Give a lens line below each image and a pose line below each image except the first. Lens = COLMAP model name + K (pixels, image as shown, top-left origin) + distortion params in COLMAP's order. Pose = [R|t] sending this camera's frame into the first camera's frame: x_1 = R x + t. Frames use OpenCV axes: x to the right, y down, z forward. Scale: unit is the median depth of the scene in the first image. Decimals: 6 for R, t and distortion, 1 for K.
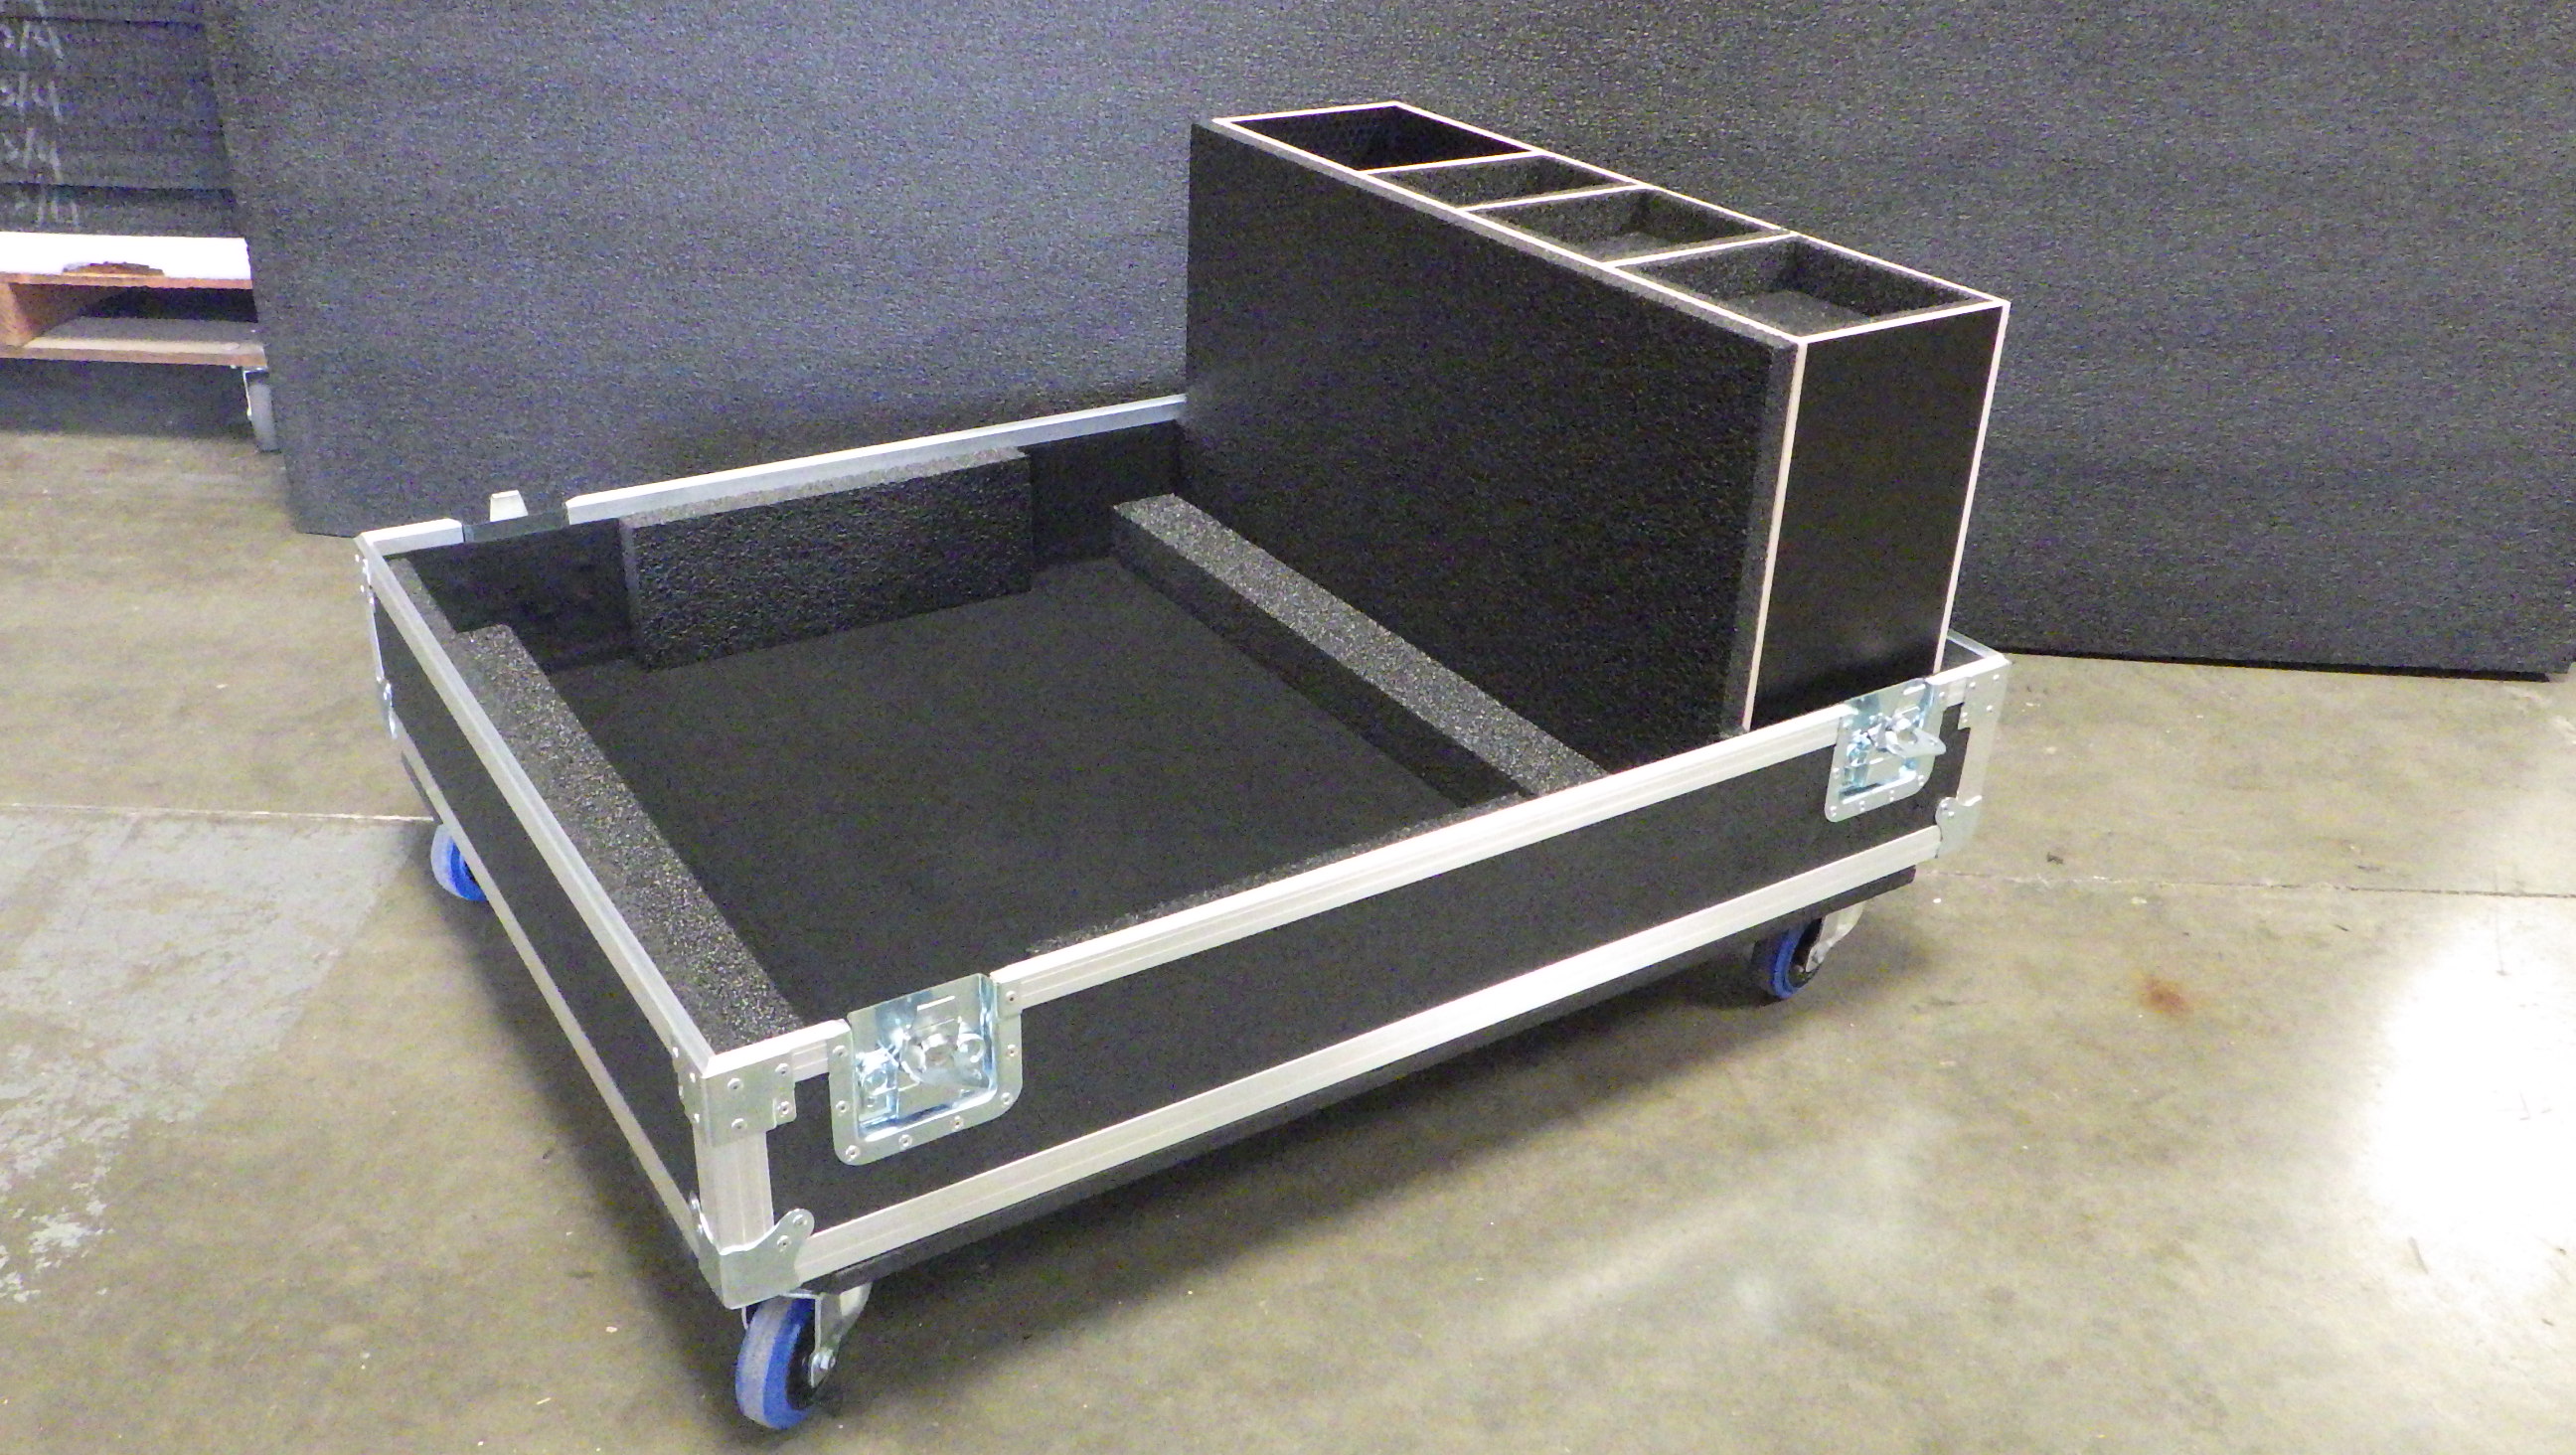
lens RADIAL K [[2151.3, 0, 1284.9], [0, 2151.3, 688.0], [0, 0, 1]] dist [-0.000344, 0.001754]
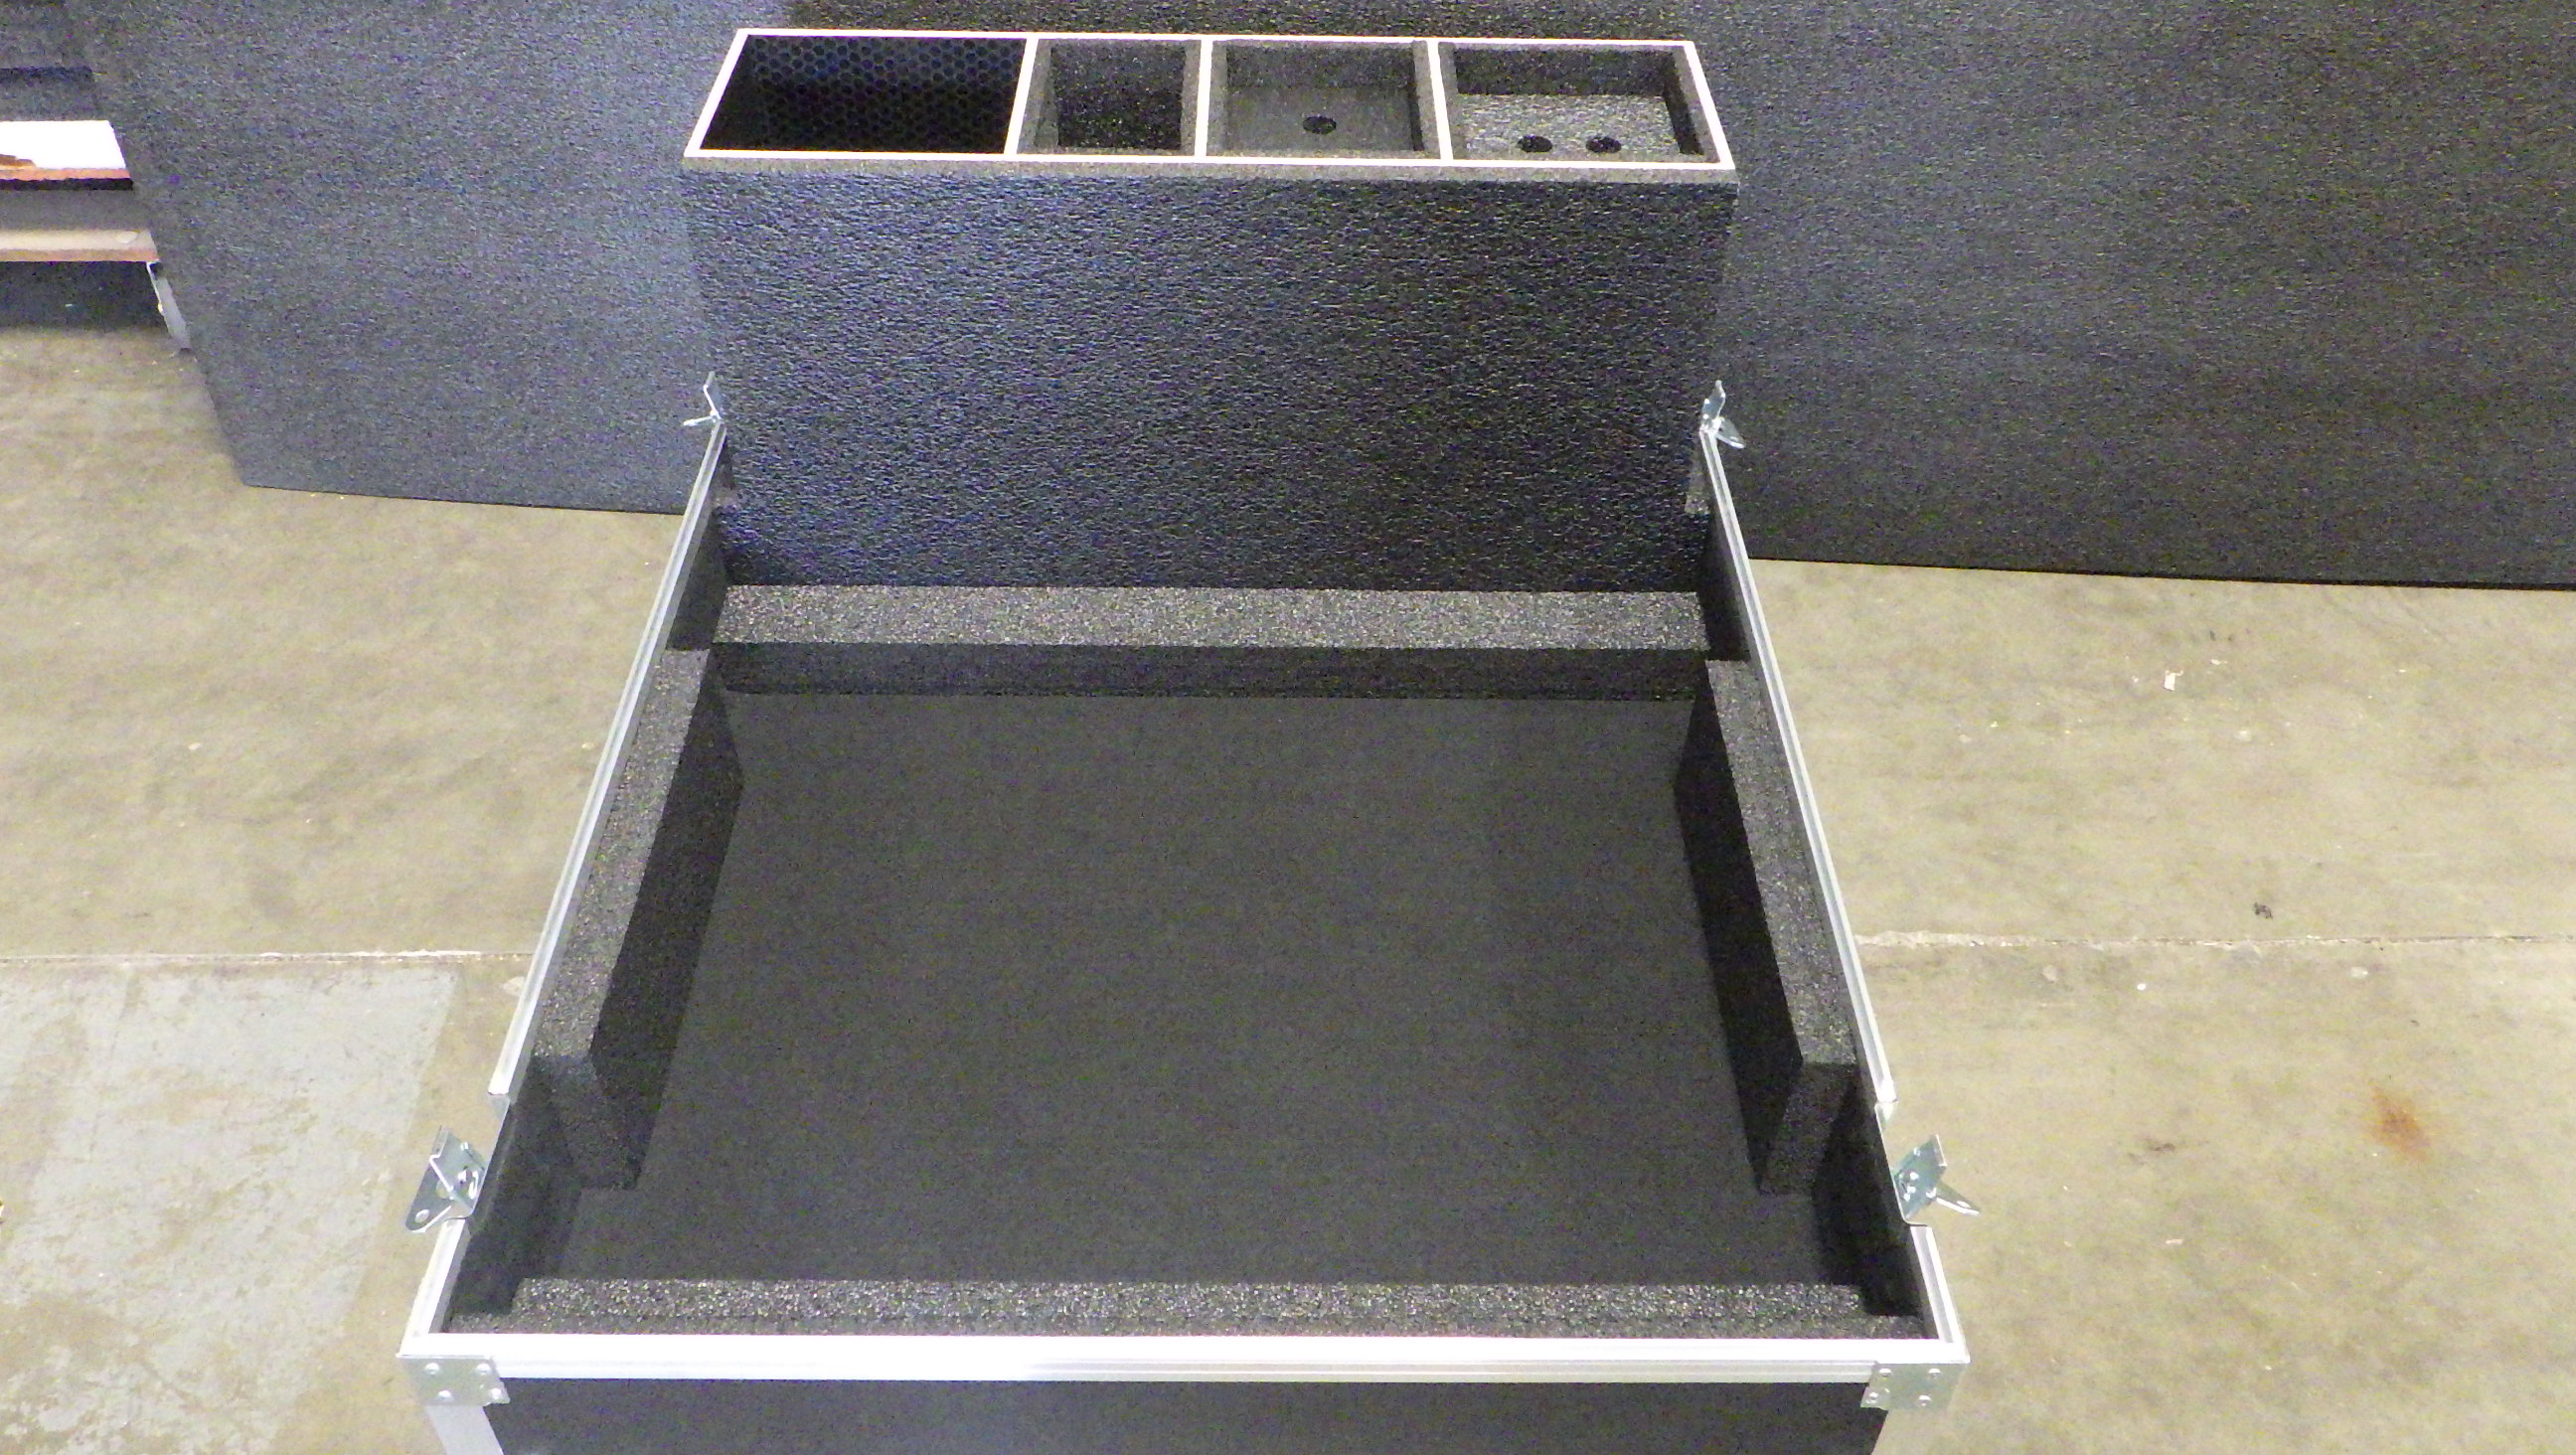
lens RADIAL K [[2151.3, 0, 1284.9], [0, 2151.3, 688.0], [0, 0, 1]] dist [-0.000344, 0.001754]
pose [[0.999239, -0.036819, 0.012842, -0.064240], [0.032376, 0.966917, 0.253029, -0.260681], [-0.021733, -0.252421, 0.967373, 0.158688]]
